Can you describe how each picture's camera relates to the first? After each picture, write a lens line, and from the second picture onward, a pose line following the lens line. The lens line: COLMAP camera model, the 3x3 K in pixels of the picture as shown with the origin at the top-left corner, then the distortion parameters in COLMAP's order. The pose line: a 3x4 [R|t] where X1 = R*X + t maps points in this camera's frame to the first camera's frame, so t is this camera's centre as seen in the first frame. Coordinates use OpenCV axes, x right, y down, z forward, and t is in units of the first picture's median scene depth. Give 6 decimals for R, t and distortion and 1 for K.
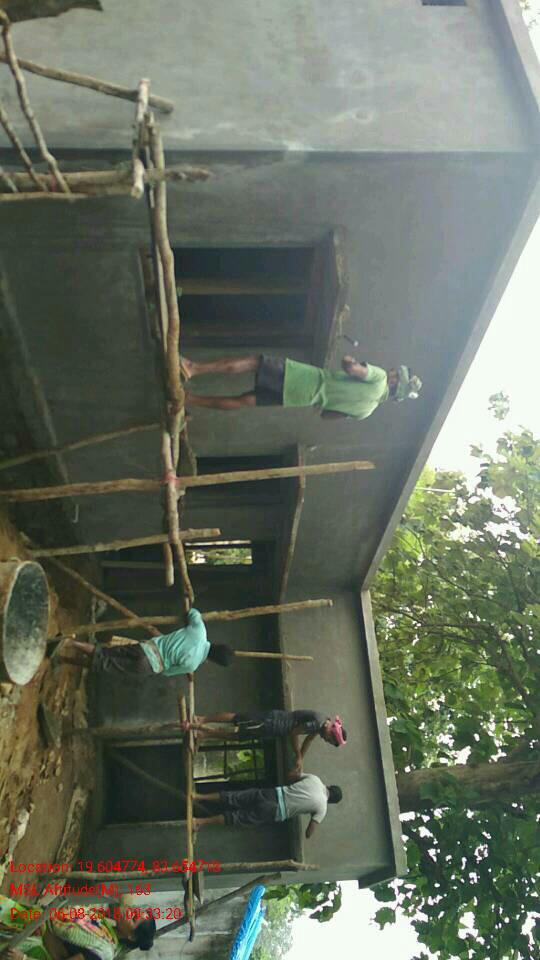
lens RADIAL K [[768.9, 0, 267.7], [0, 768.9, 480.2], [0, 0, 1]] dist [0.008740, 0.001534]
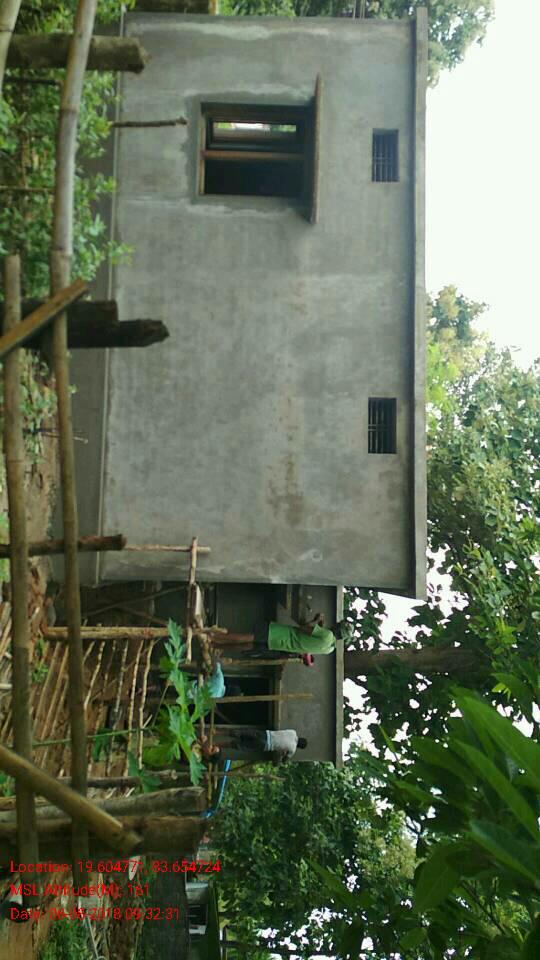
lens RADIAL K [[768.9, 0, 272.1], [0, 768.9, 480.5], [0, 0, 1]] dist [0.008740, 0.001534]
pose [[0.996438, 0.078477, -0.030868, 0.057689], [-0.062955, 0.935793, 0.346885, -1.156423], [0.056108, -0.343706, 0.937400, -0.556796]]
